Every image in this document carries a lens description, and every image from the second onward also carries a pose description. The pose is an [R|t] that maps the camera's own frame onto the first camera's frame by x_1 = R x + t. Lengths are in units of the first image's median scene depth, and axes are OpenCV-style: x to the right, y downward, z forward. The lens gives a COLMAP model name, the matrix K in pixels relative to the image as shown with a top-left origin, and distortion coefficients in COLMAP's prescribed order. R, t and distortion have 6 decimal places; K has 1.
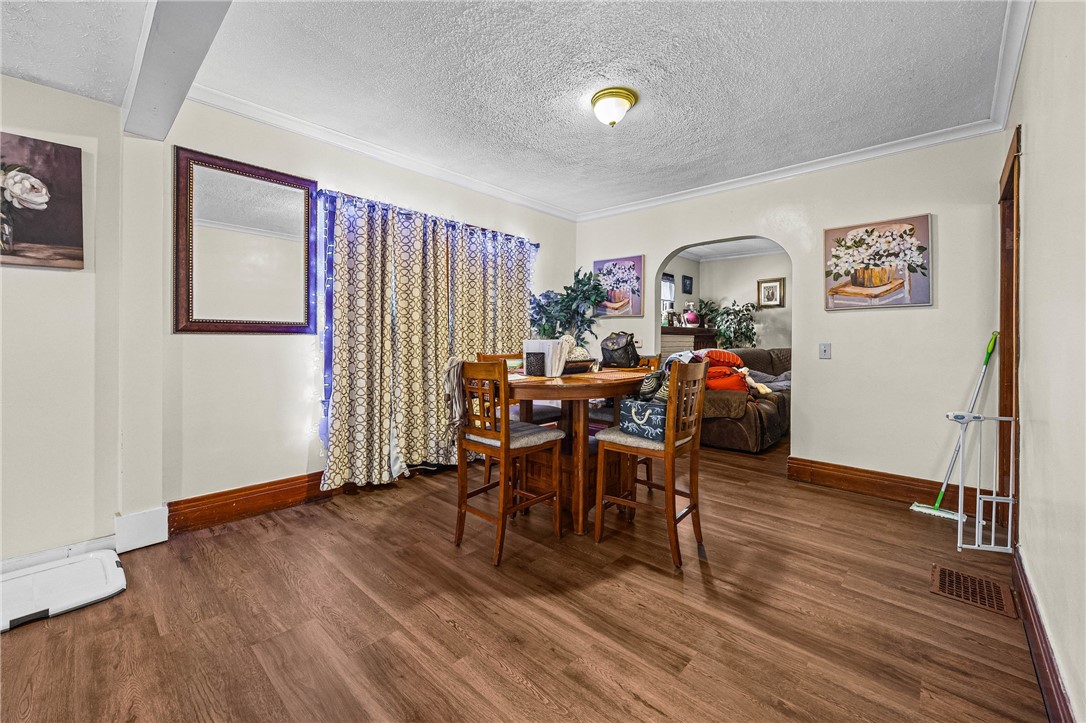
lens RADIAL K [[443.0, 0, 543.7], [0, 443.0, 334.9], [0, 0, 1]] dist [-0.001028, 0.000022]
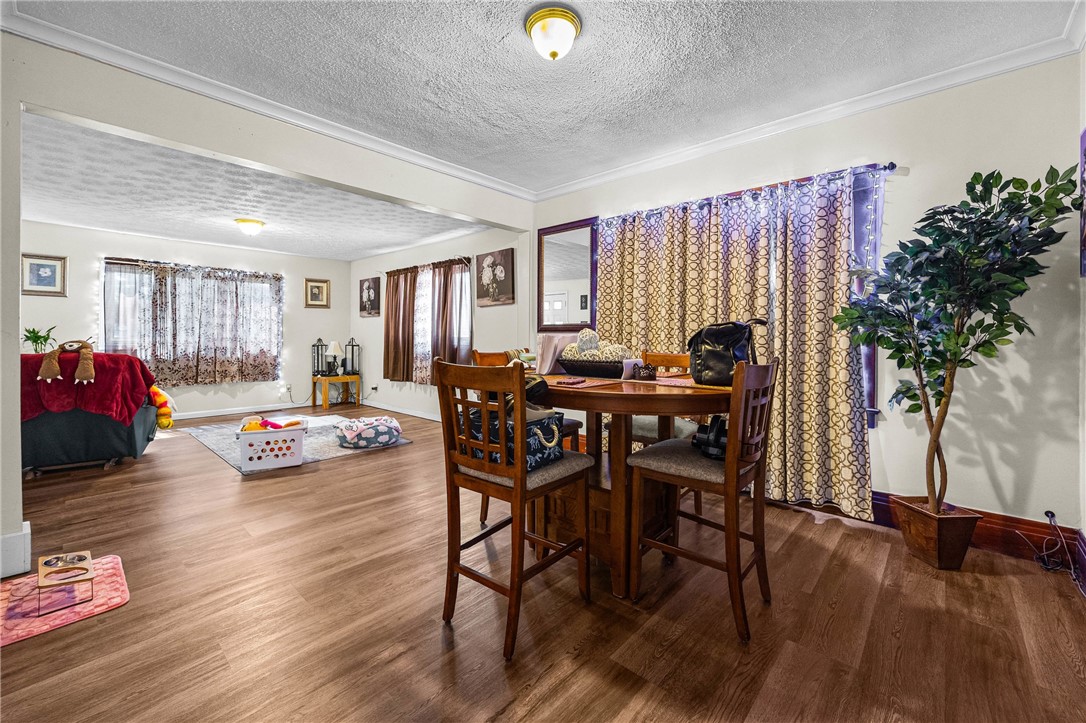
lens RADIAL K [[443.0, 0, 543.7], [0, 443.0, 334.9], [0, 0, 1]] dist [-0.001028, 0.000022]
pose [[-0.013937, -0.008142, -0.999870, 0.956290], [-0.001452, 0.999966, -0.008123, 0.017036], [0.999902, 0.001339, -0.013949, 1.036446]]
